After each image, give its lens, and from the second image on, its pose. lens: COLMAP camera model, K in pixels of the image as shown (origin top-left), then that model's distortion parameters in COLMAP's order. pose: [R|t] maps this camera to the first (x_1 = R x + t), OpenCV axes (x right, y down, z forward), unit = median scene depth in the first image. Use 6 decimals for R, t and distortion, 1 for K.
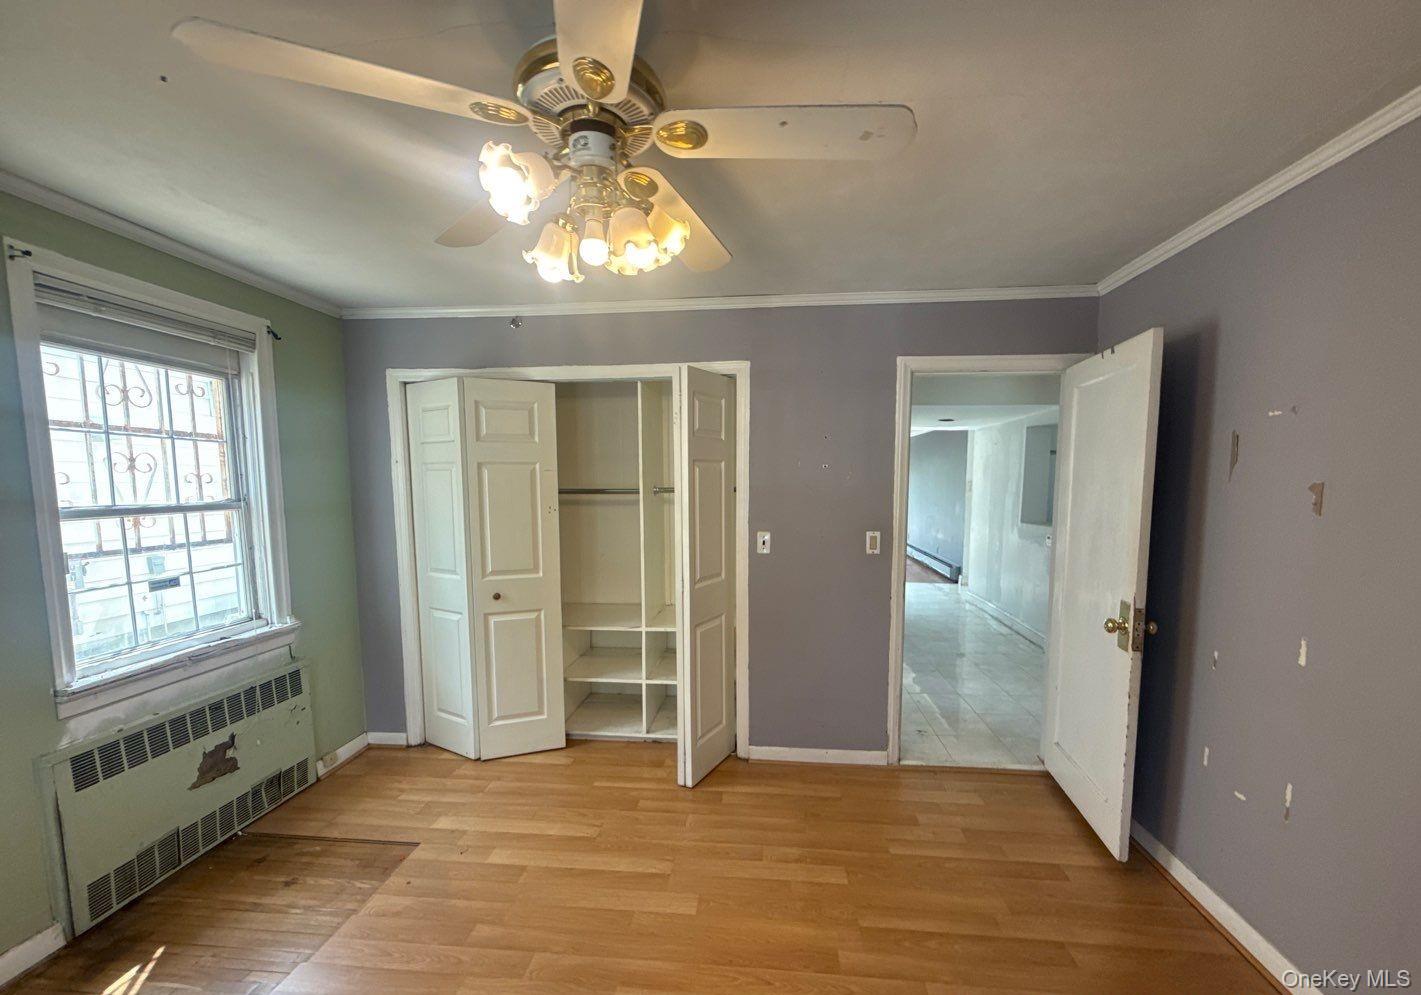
lens RADIAL K [[582.4, 0, 730.1], [0, 582.4, 541.9], [0, 0, 1]] dist [-0.002469, -0.000206]
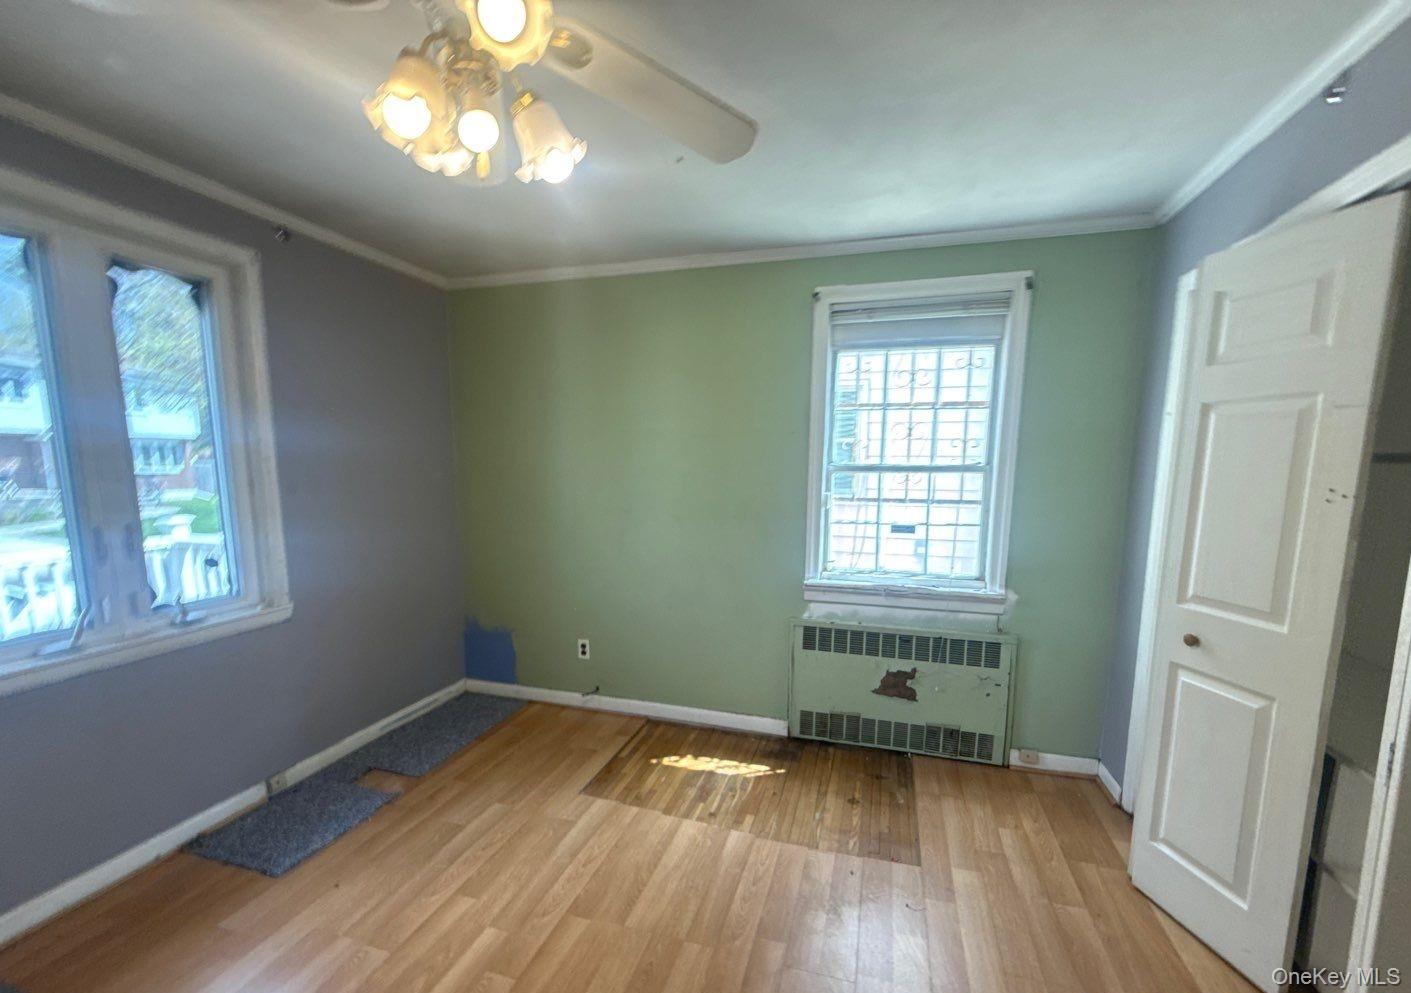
lens RADIAL K [[571.9, 0, 708.5], [0, 571.9, 536.8], [0, 0, 1]] dist [-0.002462, -0.000876]
pose [[-0.211460, 0.128349, -0.968923, 0.281453], [-0.105162, 0.982597, 0.153112, -0.051958], [0.971713, 0.134271, -0.194283, 0.798702]]
